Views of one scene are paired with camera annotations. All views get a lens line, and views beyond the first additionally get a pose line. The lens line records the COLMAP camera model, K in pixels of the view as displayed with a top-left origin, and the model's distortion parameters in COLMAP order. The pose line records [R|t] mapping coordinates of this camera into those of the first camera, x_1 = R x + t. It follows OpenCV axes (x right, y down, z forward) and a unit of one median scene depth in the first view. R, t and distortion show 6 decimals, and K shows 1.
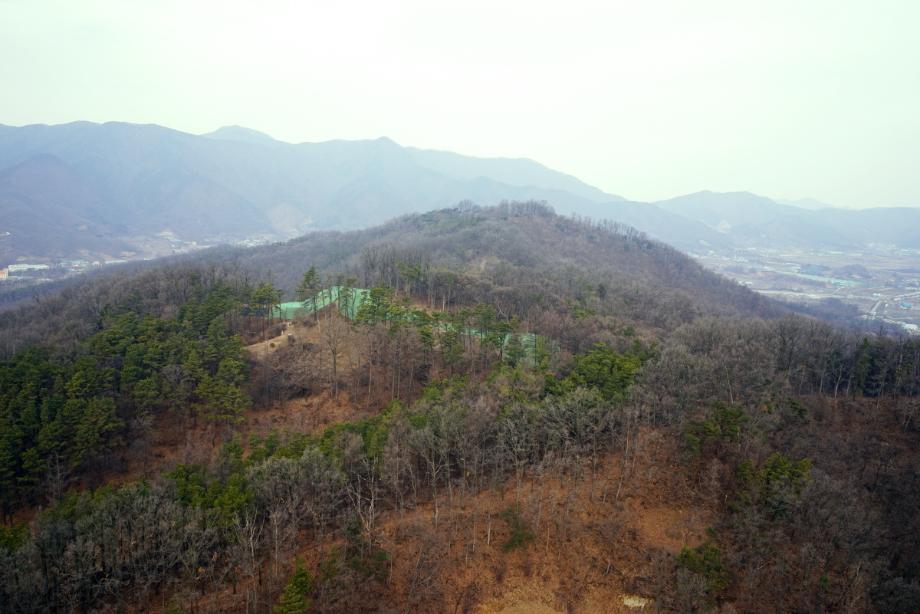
lens RADIAL K [[701.4, 0, 454.7], [0, 701.4, 307.1], [0, 0, 1]] dist [-0.043865, 0.006053]
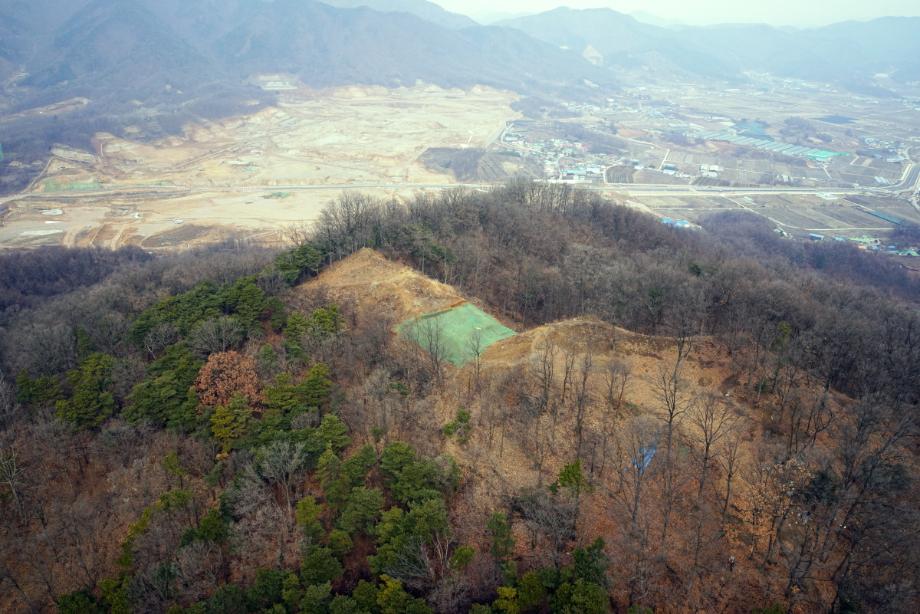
lens RADIAL K [[702.8, 0, 454.7], [0, 702.8, 306.1], [0, 0, 1]] dist [-0.050033, 0.004700]
pose [[0.964774, -0.106250, 0.240670, -0.024847], [0.043064, 0.966258, 0.253949, -0.554288], [-0.259531, -0.234640, 0.936797, 2.465755]]
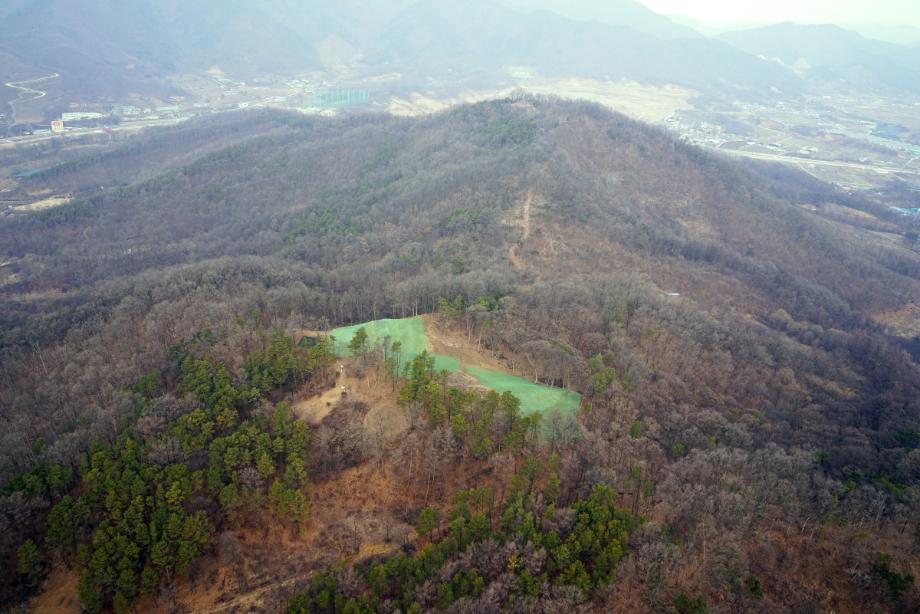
lens RADIAL K [[698.8, 0, 456.0], [0, 698.8, 307.5], [0, 0, 1]] dist [-0.023842, 0.011325]
pose [[0.996956, 0.049085, -0.060578, 0.011060], [-0.032083, 0.966396, 0.255047, -0.327764], [0.071061, -0.252327, 0.965029, -0.052244]]
